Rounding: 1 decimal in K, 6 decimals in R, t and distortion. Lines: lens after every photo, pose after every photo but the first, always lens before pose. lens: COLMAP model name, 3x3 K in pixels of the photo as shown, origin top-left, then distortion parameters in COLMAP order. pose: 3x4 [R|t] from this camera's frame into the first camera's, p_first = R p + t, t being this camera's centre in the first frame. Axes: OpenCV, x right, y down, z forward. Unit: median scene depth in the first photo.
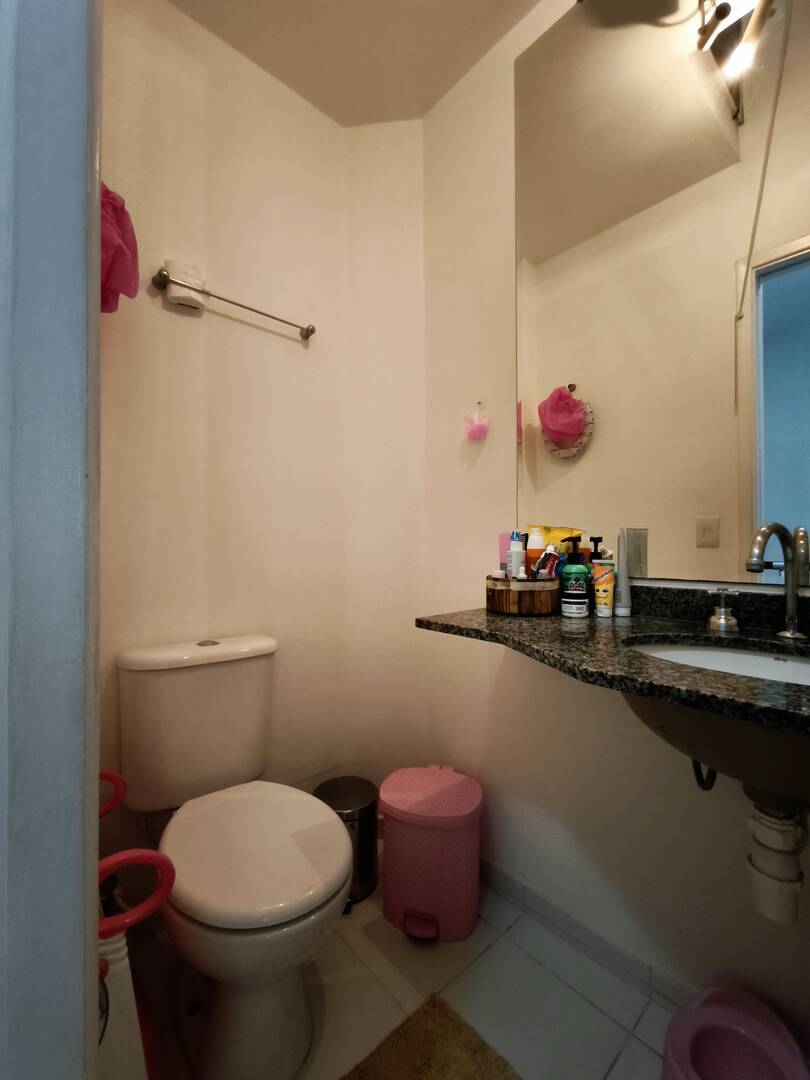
lens RADIAL K [[452.3, 0, 407.4], [0, 452.3, 540.4], [0, 0, 1]] dist [0.002364, -0.000822]
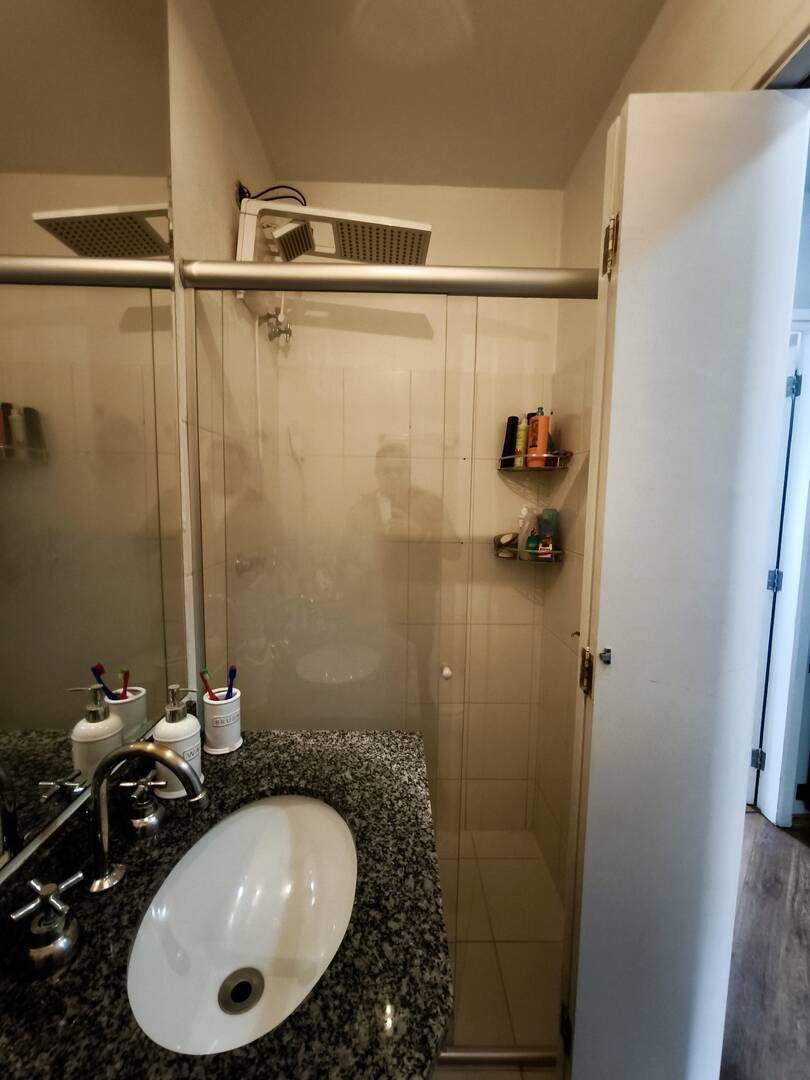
lens RADIAL K [[452.3, 0, 400.1], [0, 452.3, 546.3], [0, 0, 1]] dist [0.002364, -0.000822]
pose [[-0.757792, -0.068862, 0.648852, 0.005569], [-0.018185, 0.996258, 0.084493, -0.330612], [-0.652242, 0.052229, -0.756209, 0.952546]]
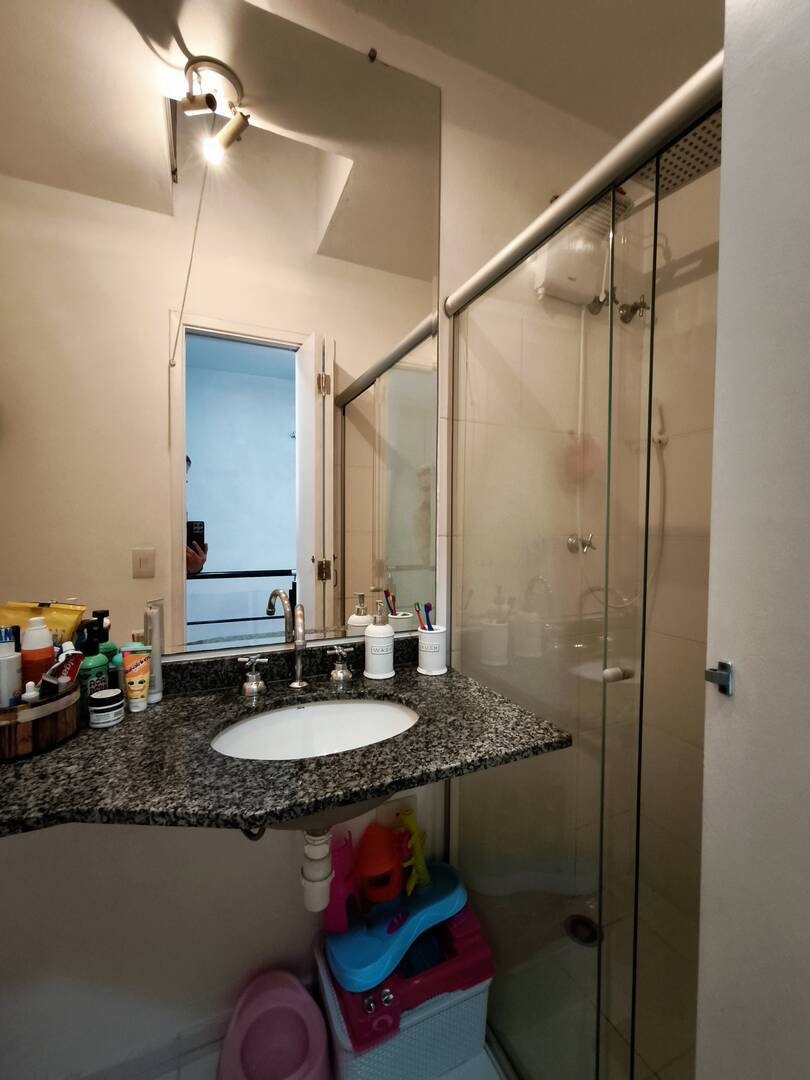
lens RADIAL K [[452.3, 0, 404.5], [0, 452.3, 542.7], [0, 0, 1]] dist [0.002364, -0.000822]
pose [[0.295993, -0.024557, 0.954875, -0.250248], [-0.020628, 0.999272, 0.032093, -0.199766], [-0.954967, -0.029196, 0.295271, 0.249031]]
